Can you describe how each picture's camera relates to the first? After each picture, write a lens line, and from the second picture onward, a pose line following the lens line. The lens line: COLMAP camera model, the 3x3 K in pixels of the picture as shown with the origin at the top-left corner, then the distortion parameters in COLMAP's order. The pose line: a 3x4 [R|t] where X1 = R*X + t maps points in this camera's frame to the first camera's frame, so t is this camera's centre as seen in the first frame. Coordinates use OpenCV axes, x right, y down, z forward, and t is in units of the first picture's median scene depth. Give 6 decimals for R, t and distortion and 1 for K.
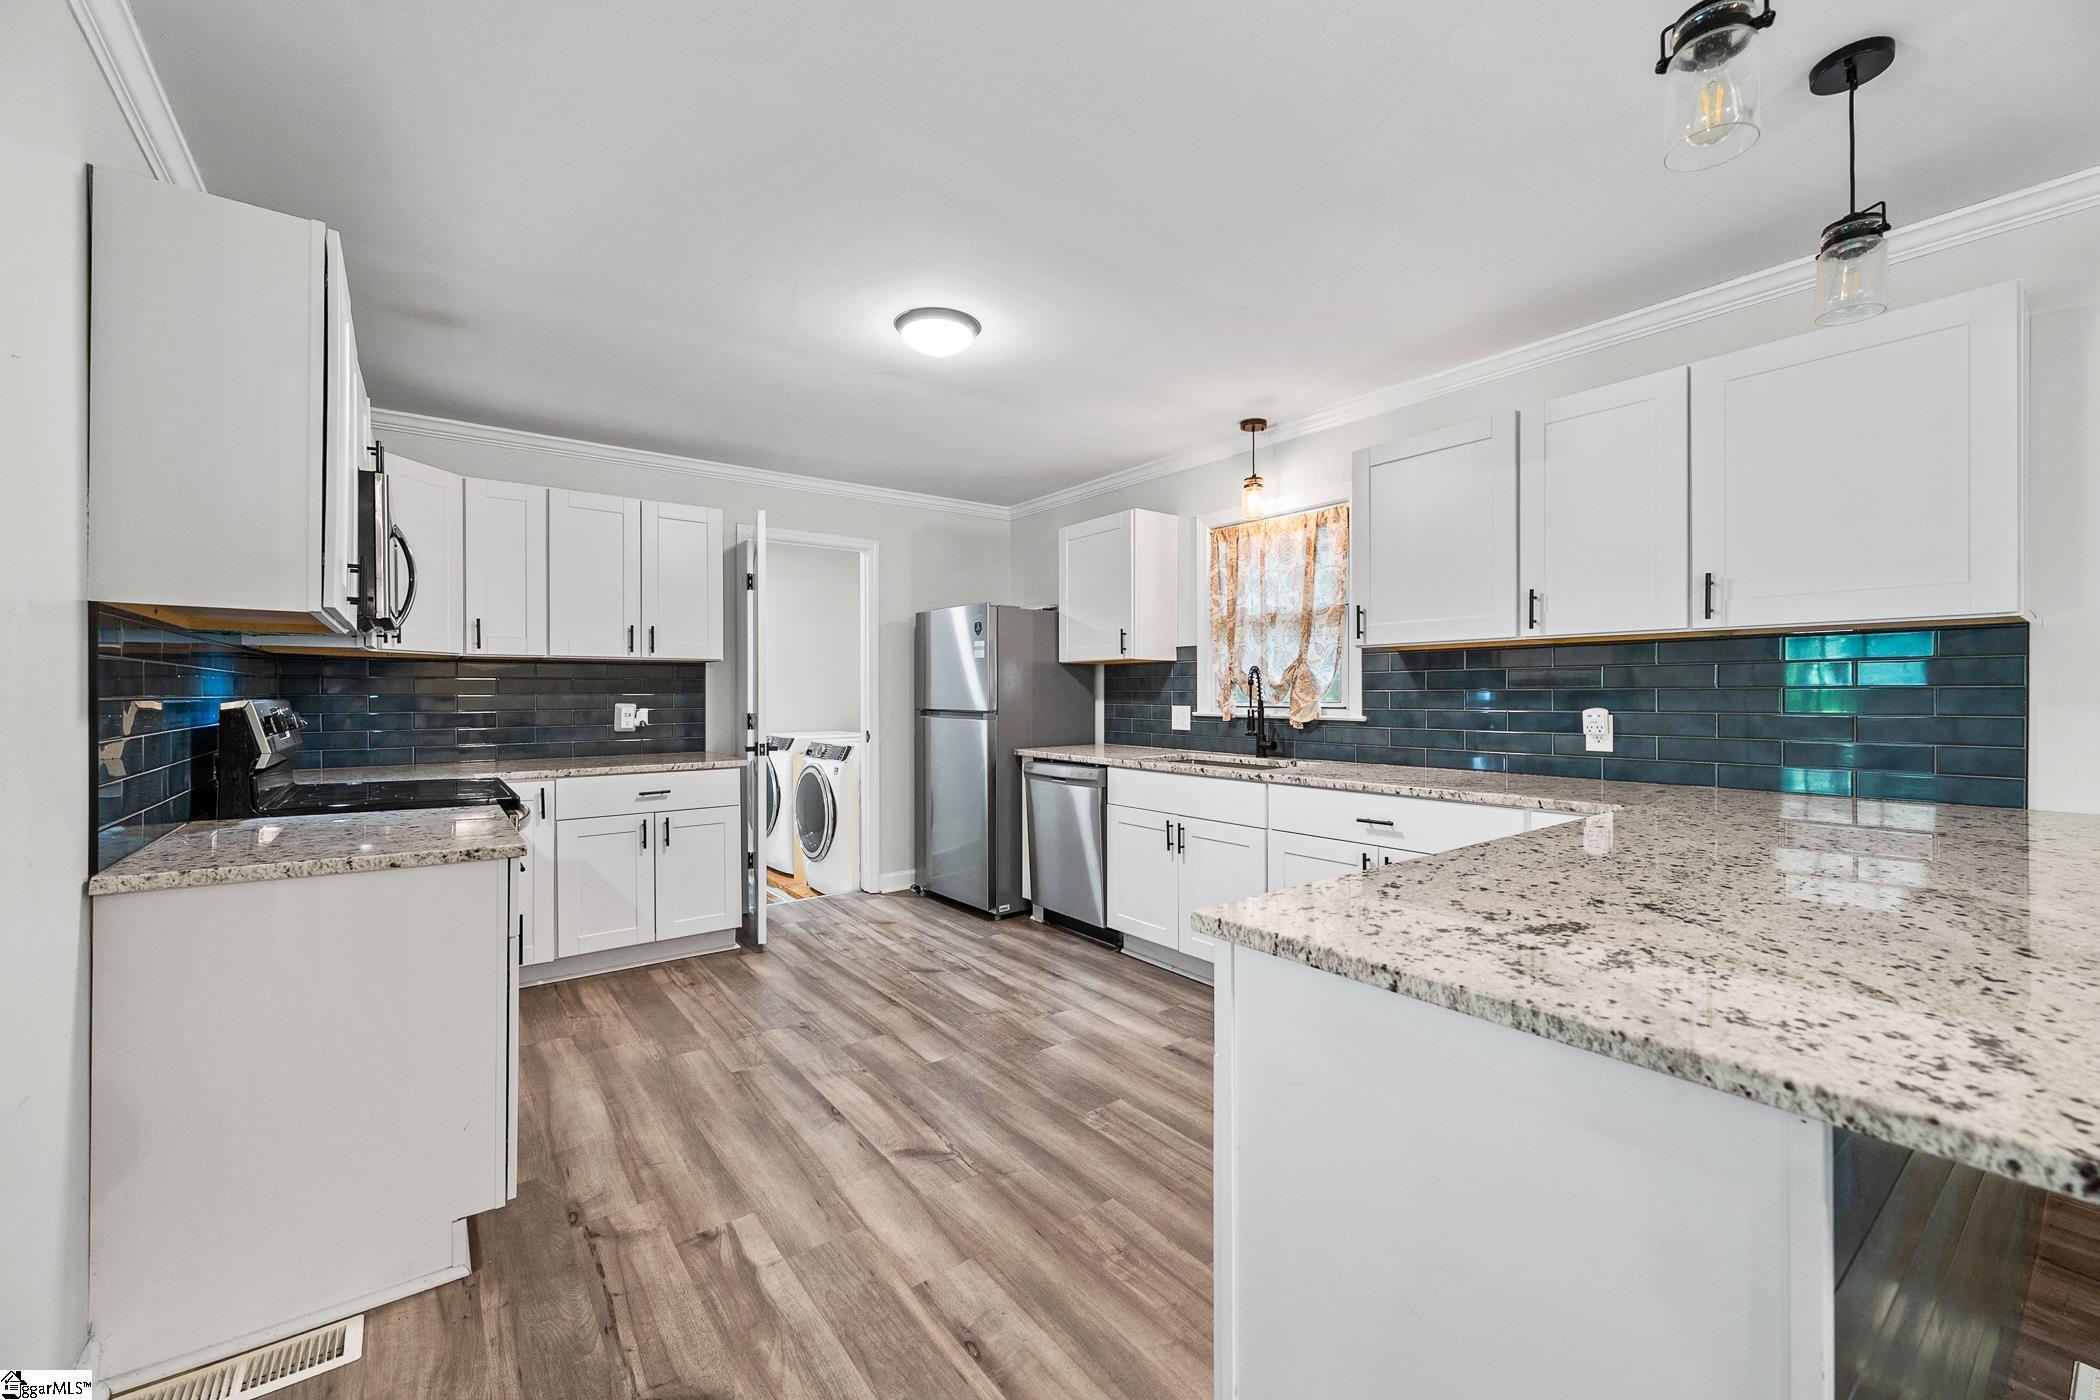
lens RADIAL K [[838.6, 0, 1041.3], [0, 838.6, 706.2], [0, 0, 1]] dist [-0.000801, -0.000665]
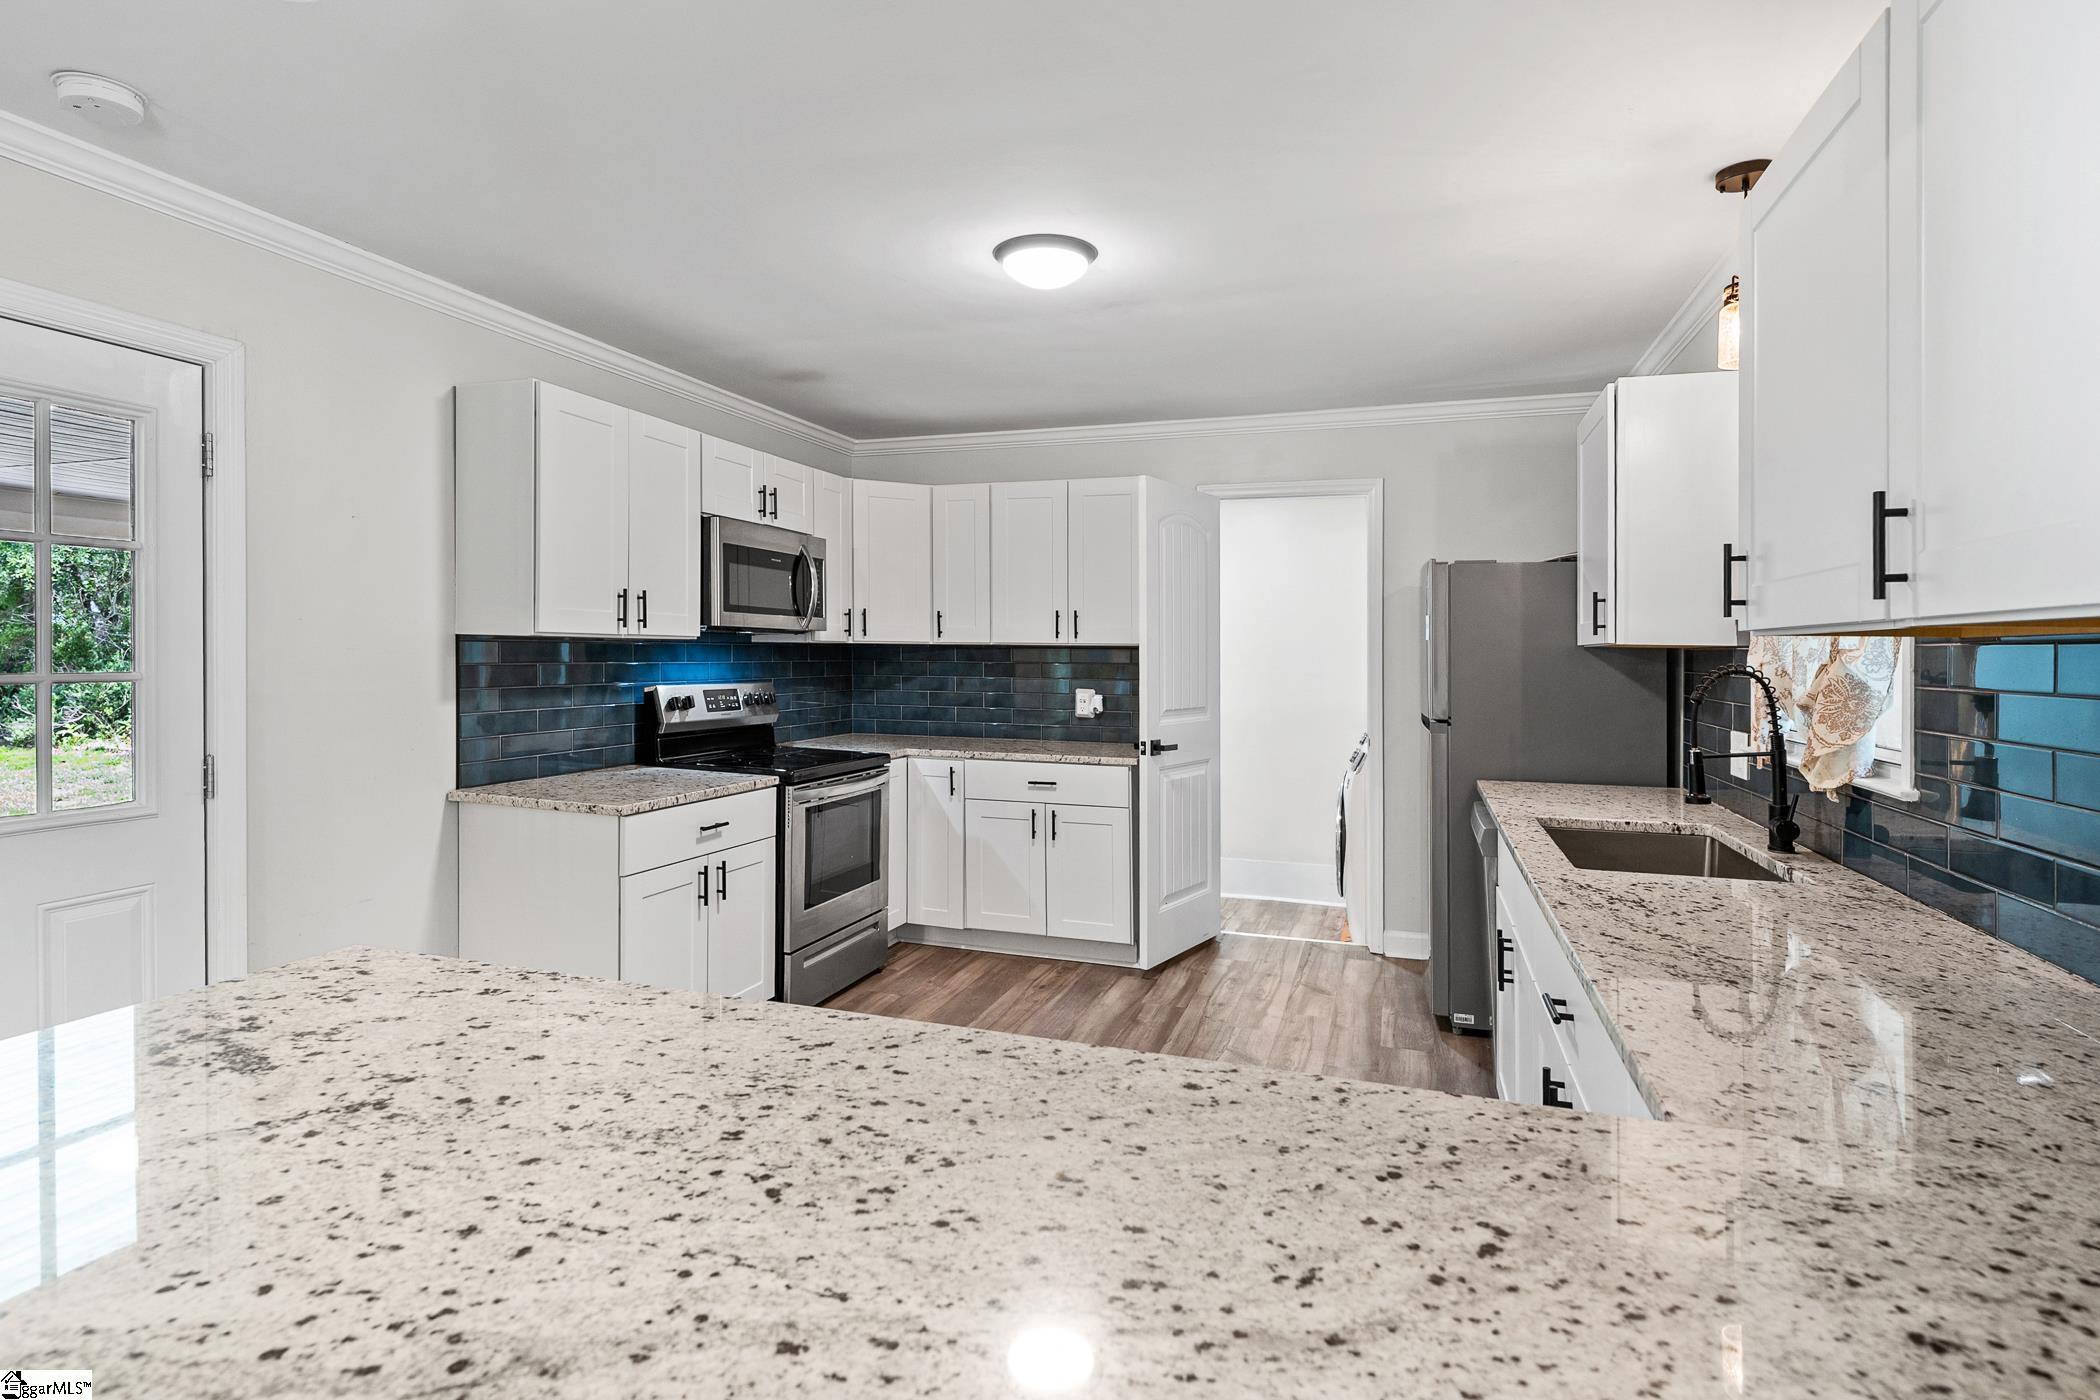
lens RADIAL K [[1057.3, 0, 1036.4], [0, 1057.3, 678.5], [0, 0, 1]] dist [0.004184, -0.000071]
pose [[0.549751, 0.028936, -0.834827, 0.529410], [-0.022722, 0.999548, 0.019682, -0.040445], [0.835020, 0.008149, 0.550160, 0.298527]]
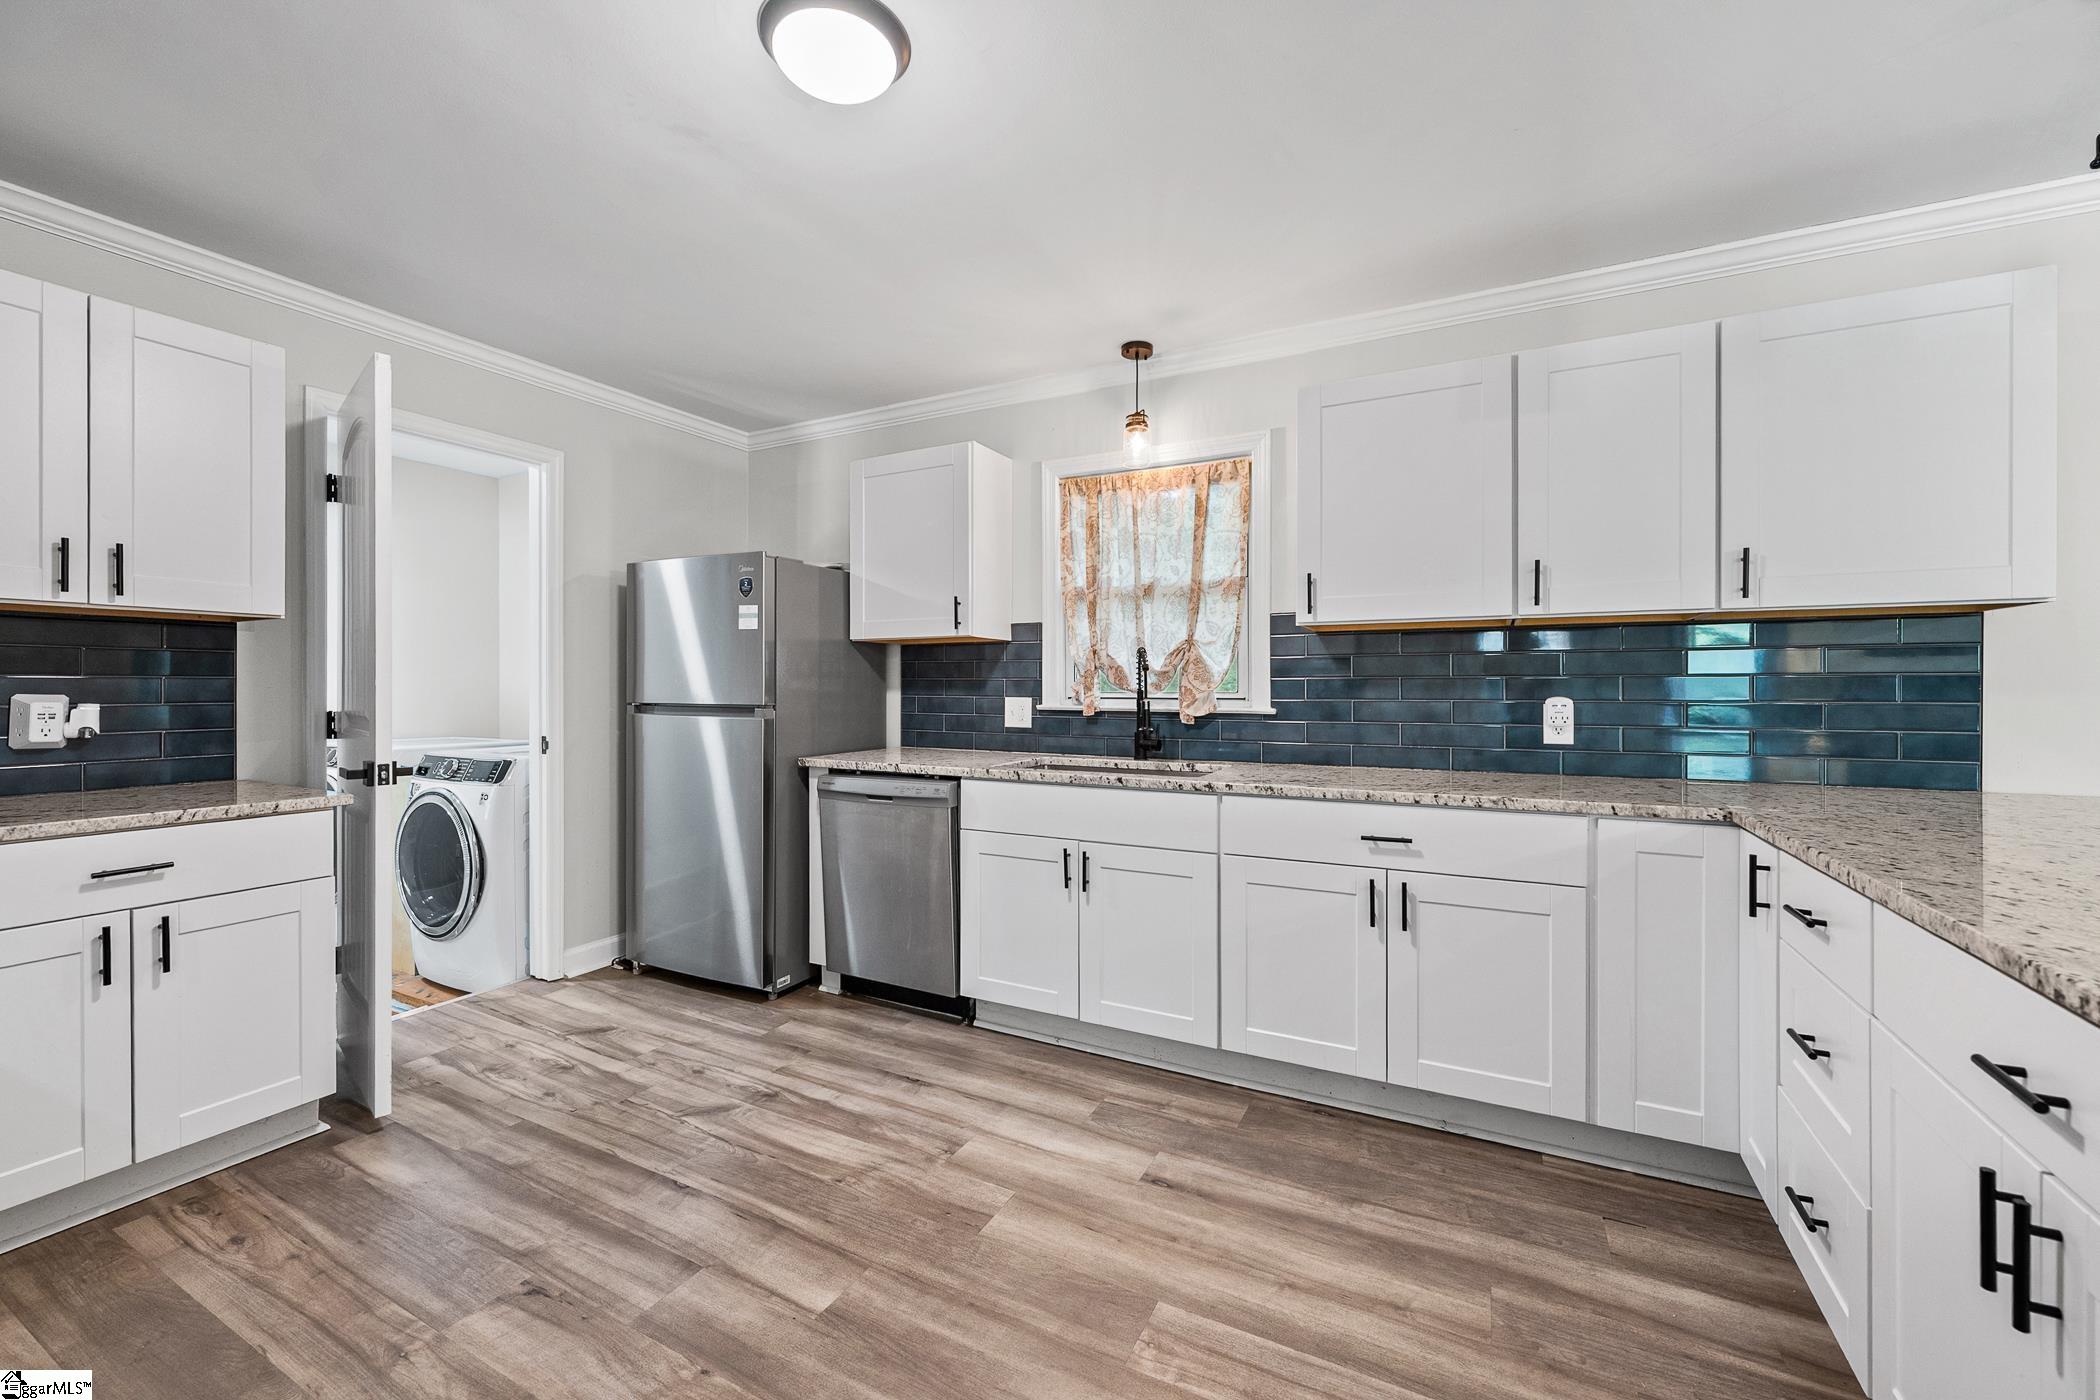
lens RADIAL K [[838.6, 0, 1038.1], [0, 838.6, 697.1], [0, 0, 1]] dist [-0.000801, -0.000665]
pose [[0.904163, -0.001287, 0.427187, -0.175808], [0.003469, 0.999985, -0.004329, 0.003225], [-0.427174, 0.005396, 0.904153, 0.299343]]
